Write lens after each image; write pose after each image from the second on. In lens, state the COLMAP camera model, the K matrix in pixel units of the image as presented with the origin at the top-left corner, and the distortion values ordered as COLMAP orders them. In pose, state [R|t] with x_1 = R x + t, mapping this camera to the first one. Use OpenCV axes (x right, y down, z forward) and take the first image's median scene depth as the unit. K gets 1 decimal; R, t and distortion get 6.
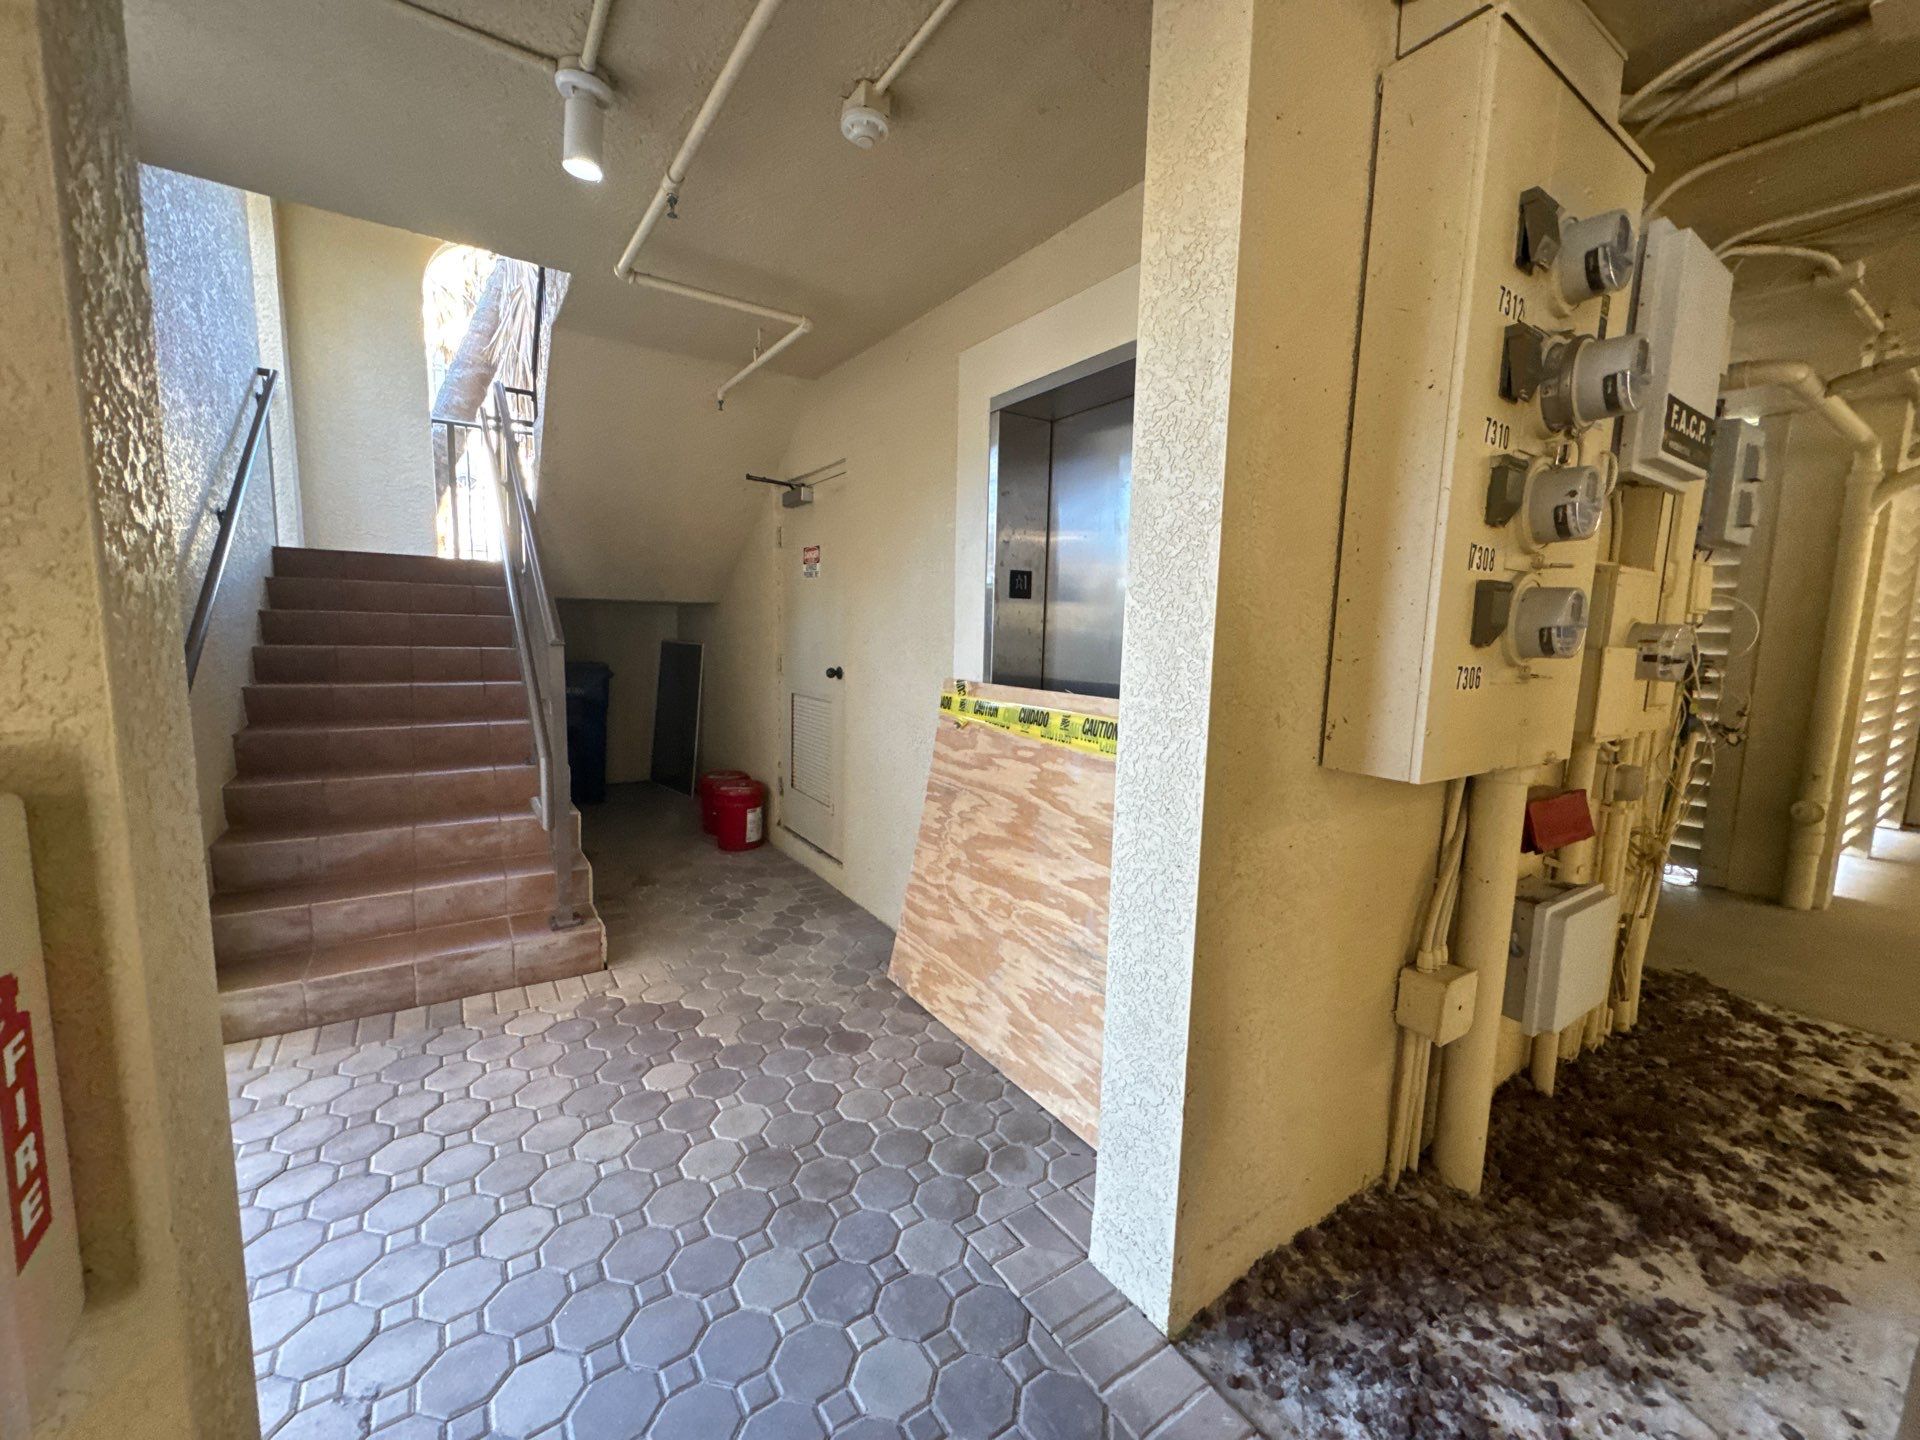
lens RADIAL K [[765.4, 0, 959.3], [0, 765.4, 719.1], [0, 0, 1]] dist [-0.004569, 0.001037]
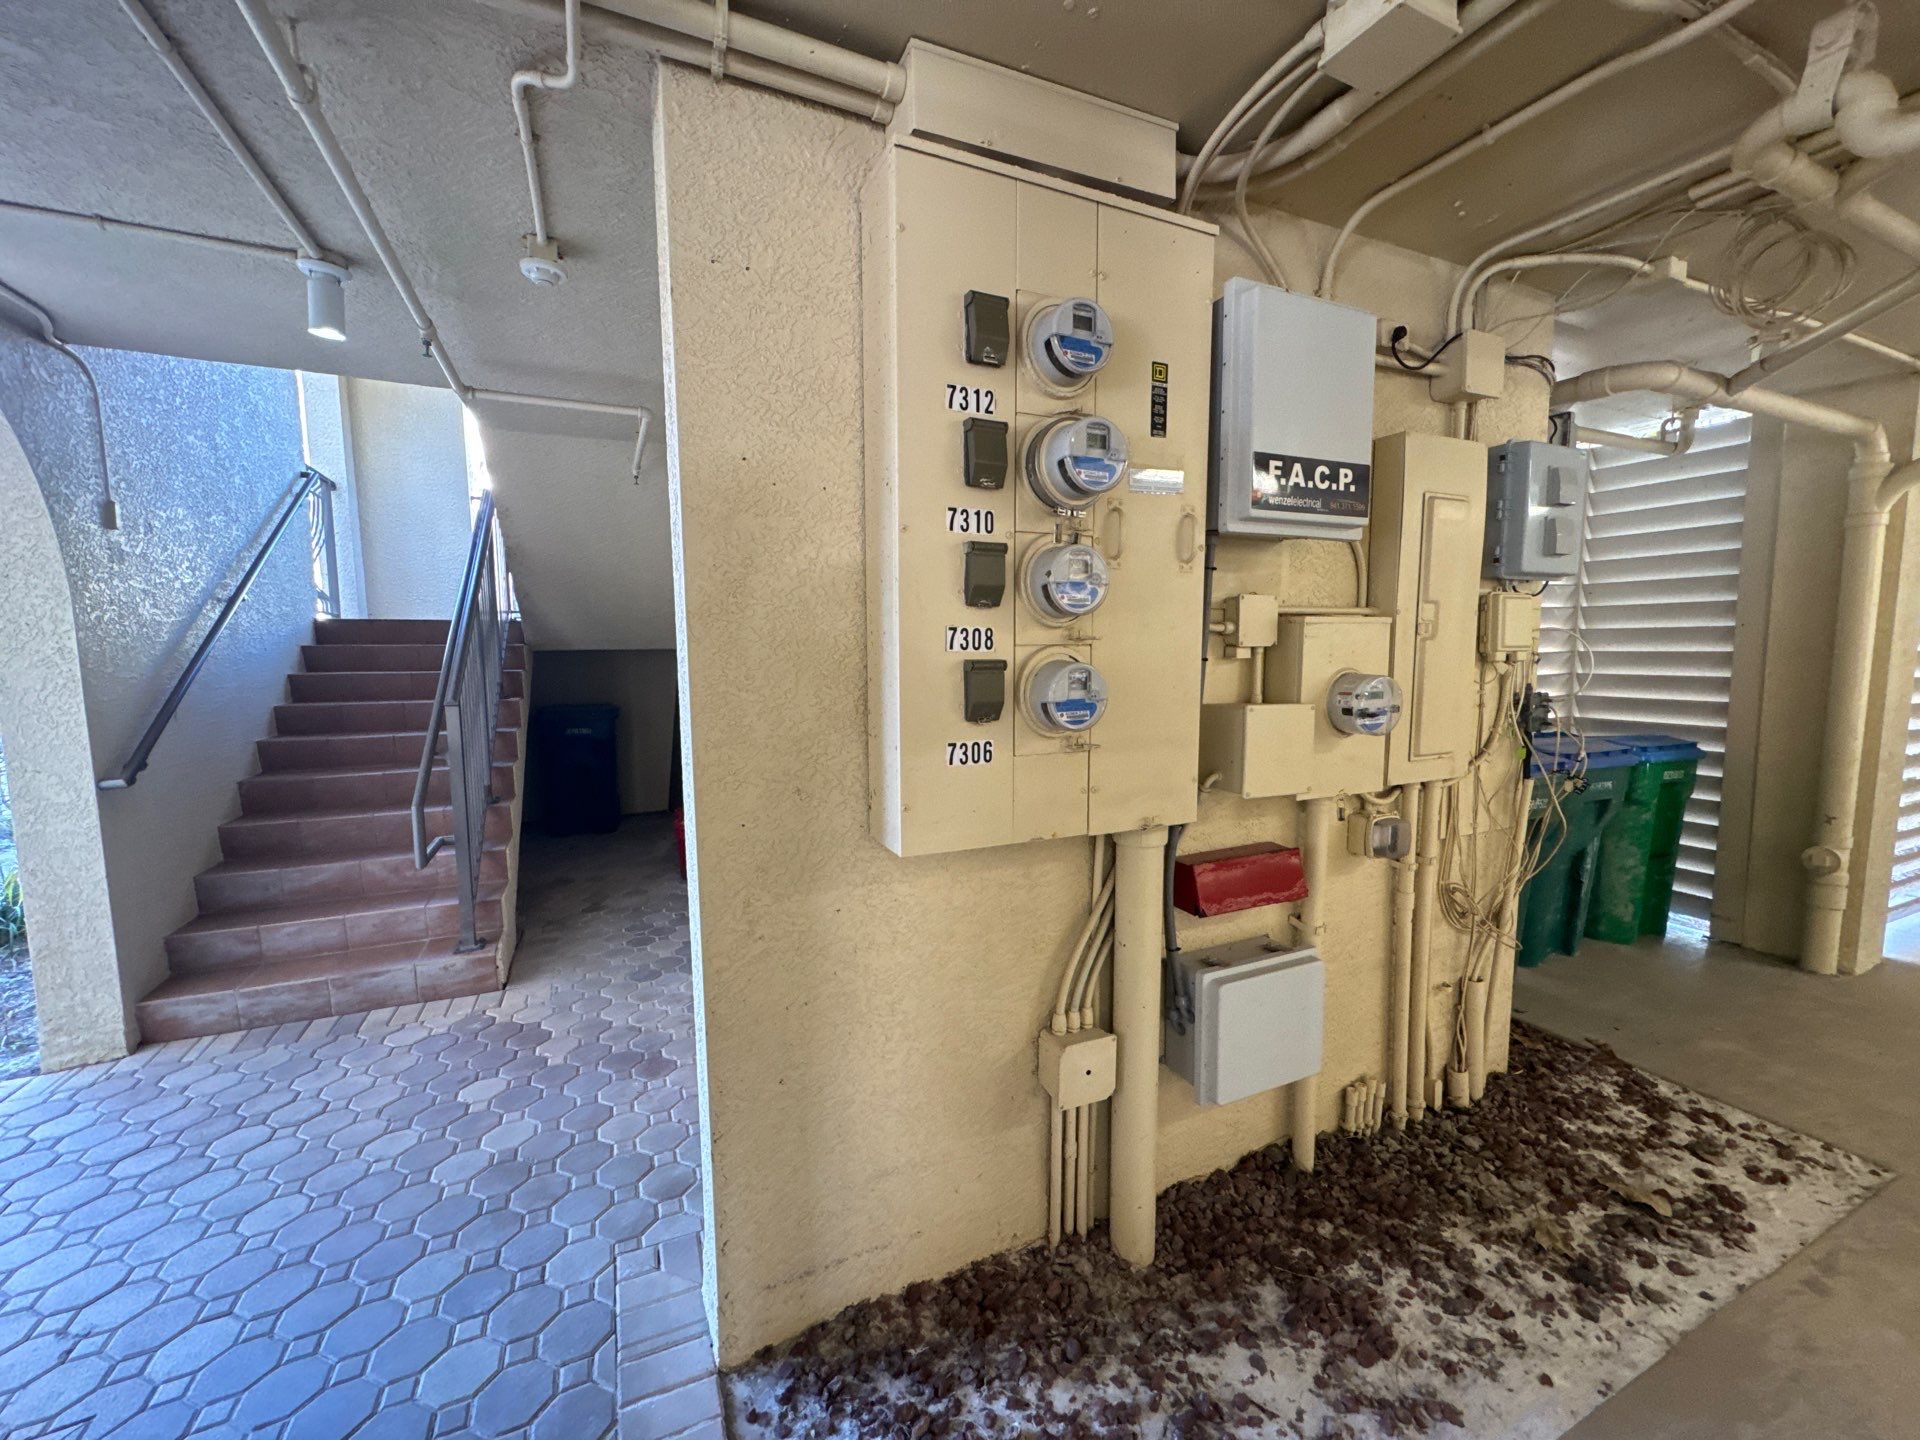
lens RADIAL K [[765.4, 0, 960.2], [0, 765.4, 719.6], [0, 0, 1]] dist [-0.004569, 0.001037]
pose [[0.986262, -0.016353, -0.164380, 0.483383], [0.012478, 0.999620, -0.024575, -0.043272], [0.164719, 0.022186, 0.986091, -0.014278]]
